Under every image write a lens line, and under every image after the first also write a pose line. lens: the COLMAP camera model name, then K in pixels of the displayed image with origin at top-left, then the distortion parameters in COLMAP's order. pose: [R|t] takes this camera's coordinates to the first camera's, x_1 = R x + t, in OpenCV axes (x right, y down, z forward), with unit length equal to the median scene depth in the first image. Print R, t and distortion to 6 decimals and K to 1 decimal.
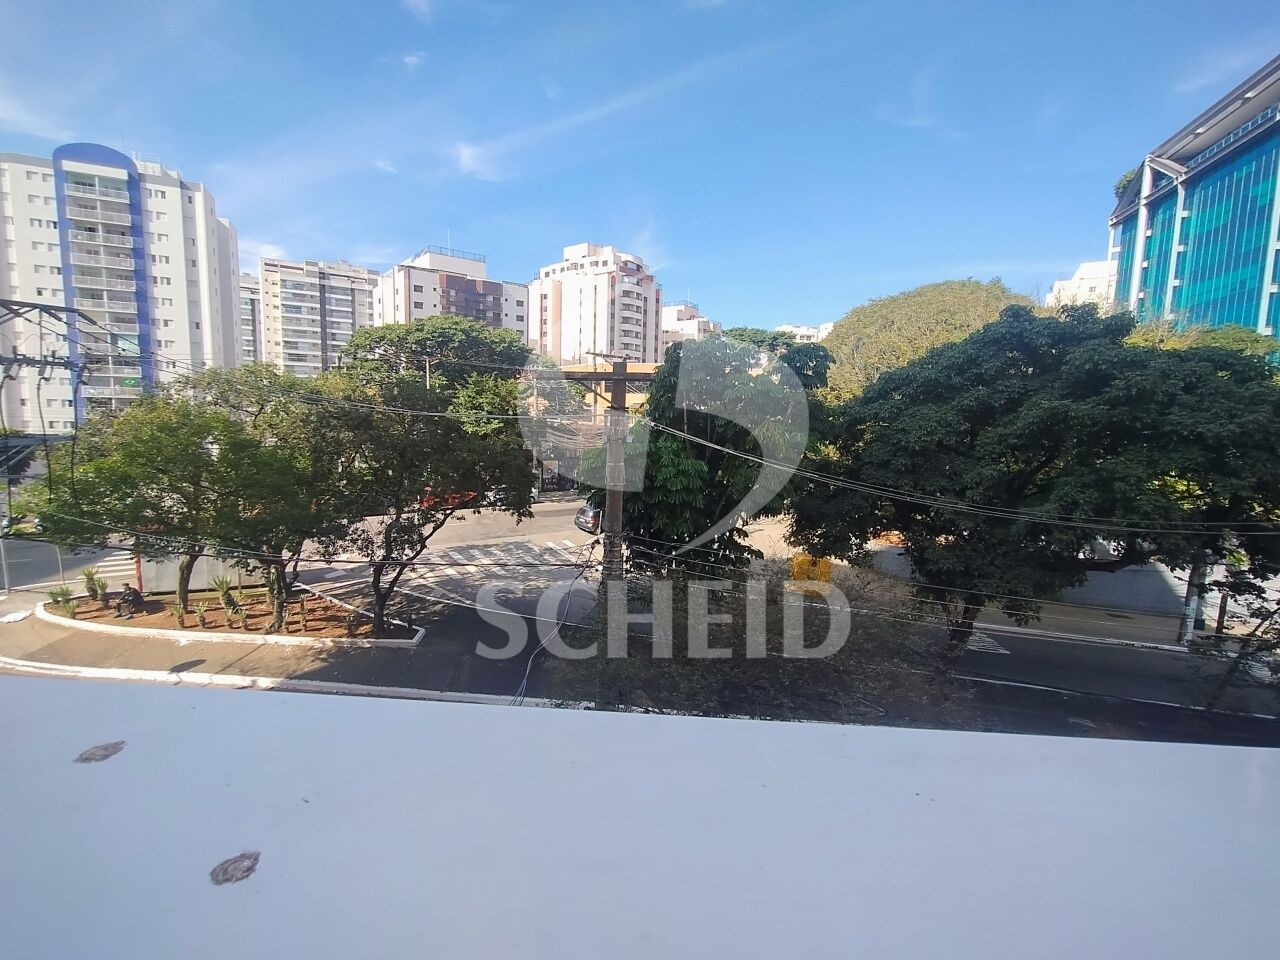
lens RADIAL K [[582.9, 0, 636.8], [0, 582.9, 478.6], [0, 0, 1]] dist [-0.004339, 0.000712]
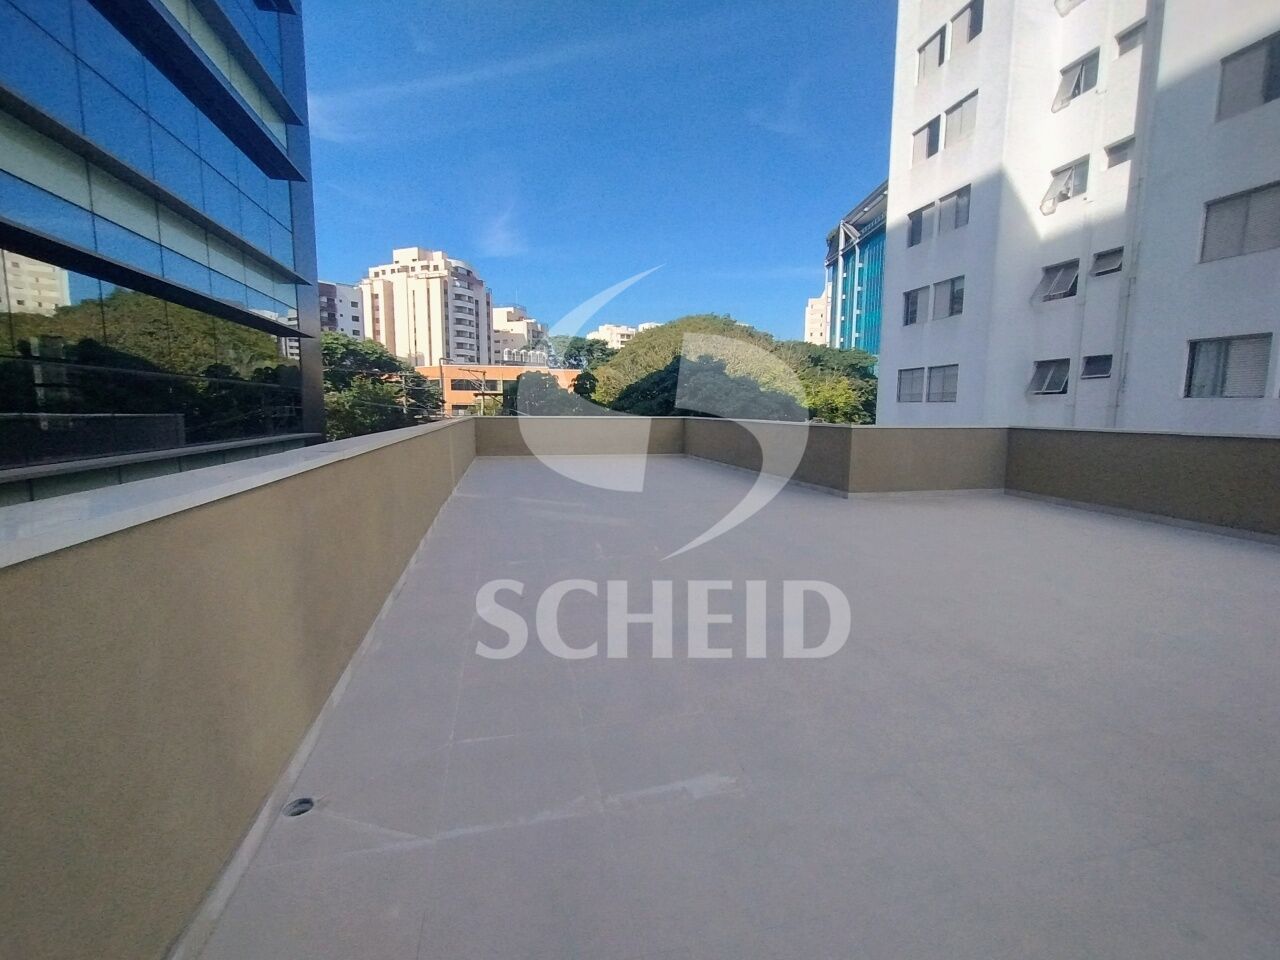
lens RADIAL K [[594.2, 0, 646.9], [0, 594.2, 481.6], [0, 0, 1]] dist [-0.001139, 0.000088]
pose [[0.956268, -0.052262, 0.287784, -0.018588], [0.047995, 0.998608, 0.021866, 0.017743], [-0.288527, -0.007098, 0.957446, -0.160109]]
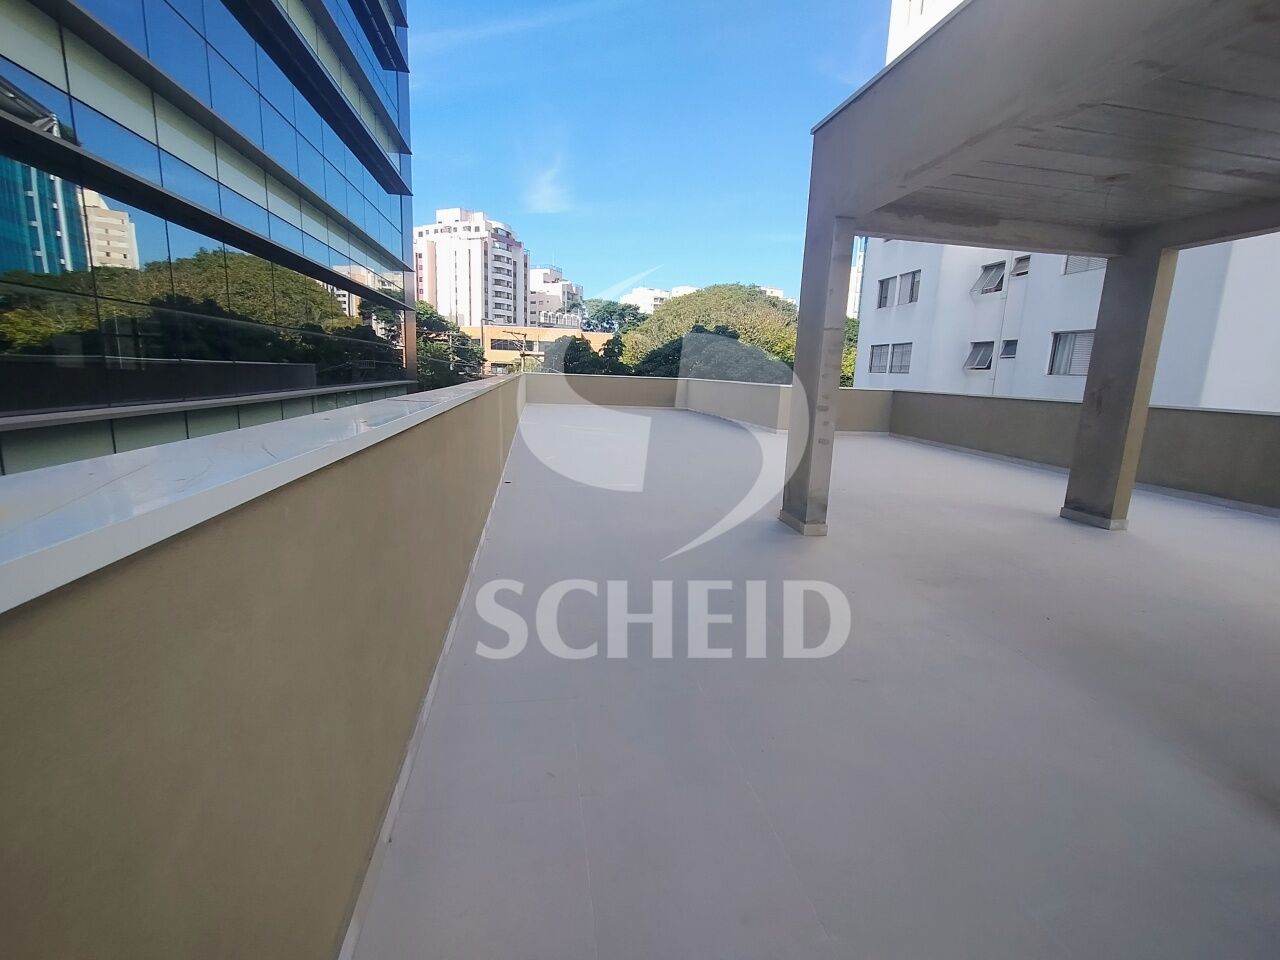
lens RADIAL K [[594.9, 0, 640.0], [0, 594.9, 480.0], [0, 0, 1]] dist [0.011020, 0.000239]
pose [[0.973119, -0.027416, 0.228665, -0.025599], [0.010115, 0.997019, 0.076493, 0.023251], [-0.230080, -0.072124, 0.970495, -0.206899]]
